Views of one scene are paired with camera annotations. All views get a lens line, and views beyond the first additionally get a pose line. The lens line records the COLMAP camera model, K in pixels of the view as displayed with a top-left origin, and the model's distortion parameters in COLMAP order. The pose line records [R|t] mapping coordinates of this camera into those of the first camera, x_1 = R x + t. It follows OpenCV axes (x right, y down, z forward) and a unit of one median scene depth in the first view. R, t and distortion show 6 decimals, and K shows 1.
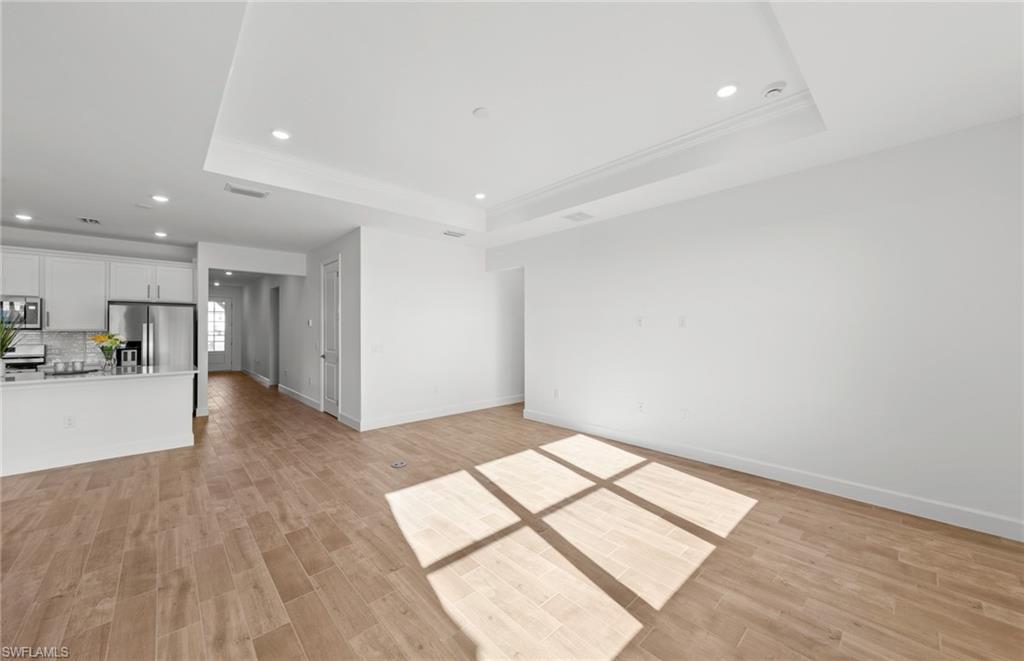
lens RADIAL K [[381.3, 0, 513.3], [0, 381.3, 327.2], [0, 0, 1]] dist [0.000151, -0.000099]
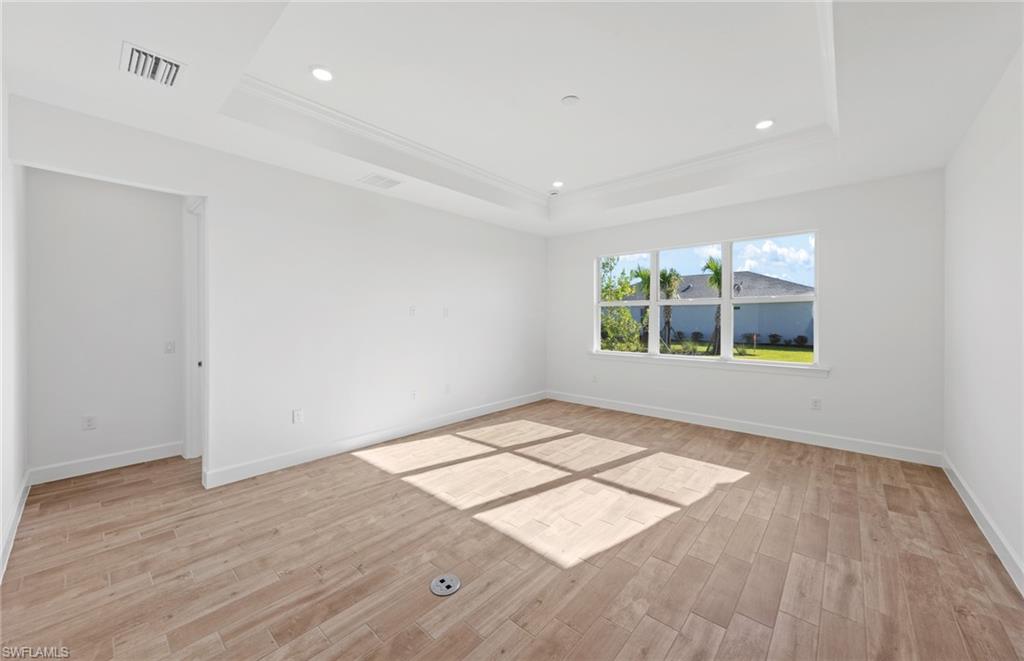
lens RADIAL K [[381.3, 0, 513.3], [0, 381.3, 327.2], [0, 0, 1]] dist [0.000151, -0.000099]
pose [[-0.104711, -0.024189, 0.994208, -0.932689], [-0.000554, 0.999705, 0.024265, 0.003127], [-0.994503, 0.001990, -0.104693, 1.109744]]
